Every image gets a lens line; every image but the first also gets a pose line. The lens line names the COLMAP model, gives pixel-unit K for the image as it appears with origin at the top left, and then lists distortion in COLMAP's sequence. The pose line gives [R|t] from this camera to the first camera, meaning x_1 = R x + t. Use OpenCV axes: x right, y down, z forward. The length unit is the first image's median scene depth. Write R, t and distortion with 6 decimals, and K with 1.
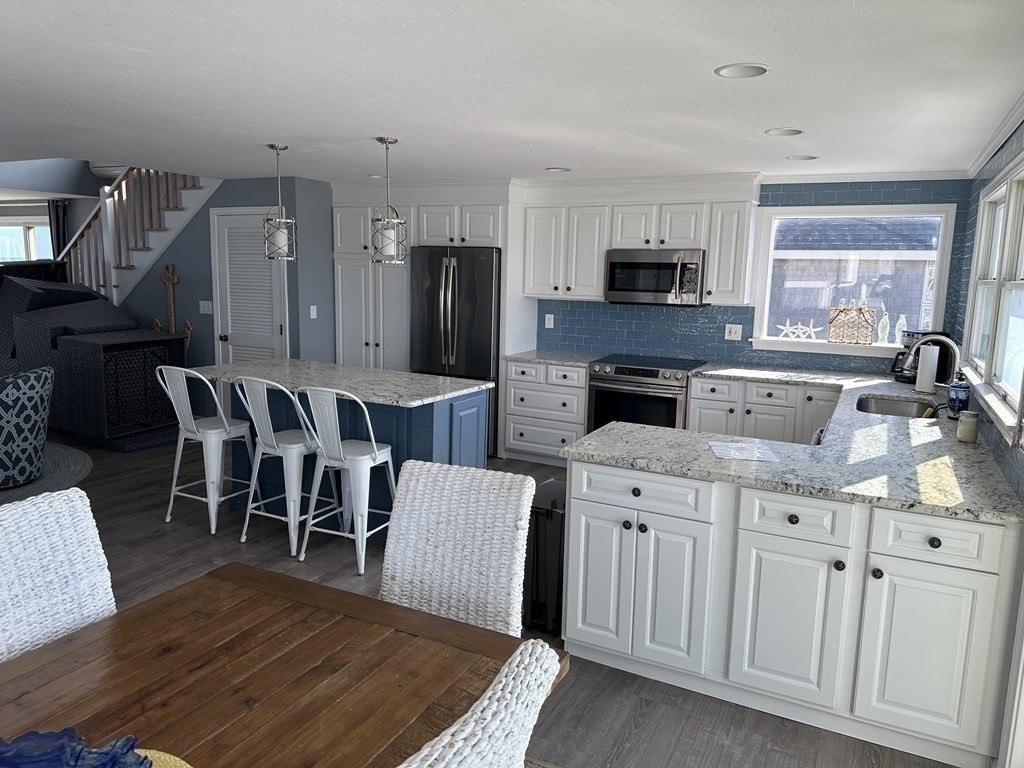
lens RADIAL K [[716.8, 0, 514.6], [0, 716.8, 383.1], [0, 0, 1]] dist [0.080326, -0.113229]
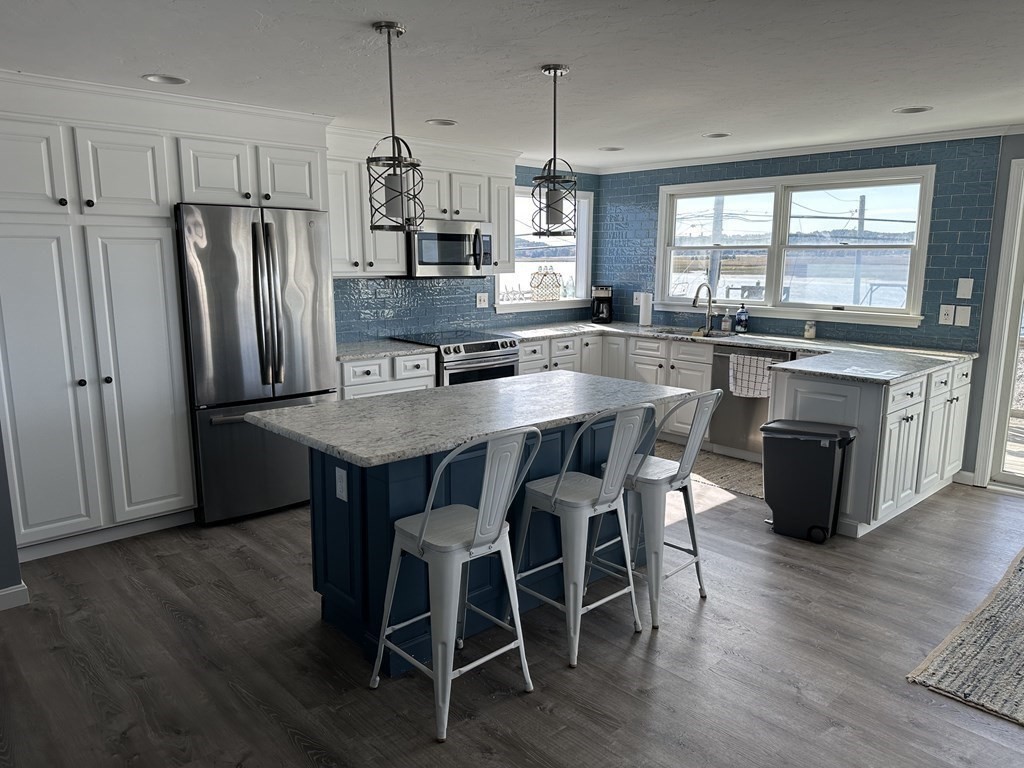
lens RADIAL K [[716.8, 0, 512.2], [0, 716.8, 389.8], [0, 0, 1]] dist [0.080326, -0.113229]
pose [[0.353443, -0.190712, 0.915809, -0.692594], [0.161287, 0.976760, 0.141158, -0.086340], [-0.921447, 0.097817, 0.375989, 0.582931]]
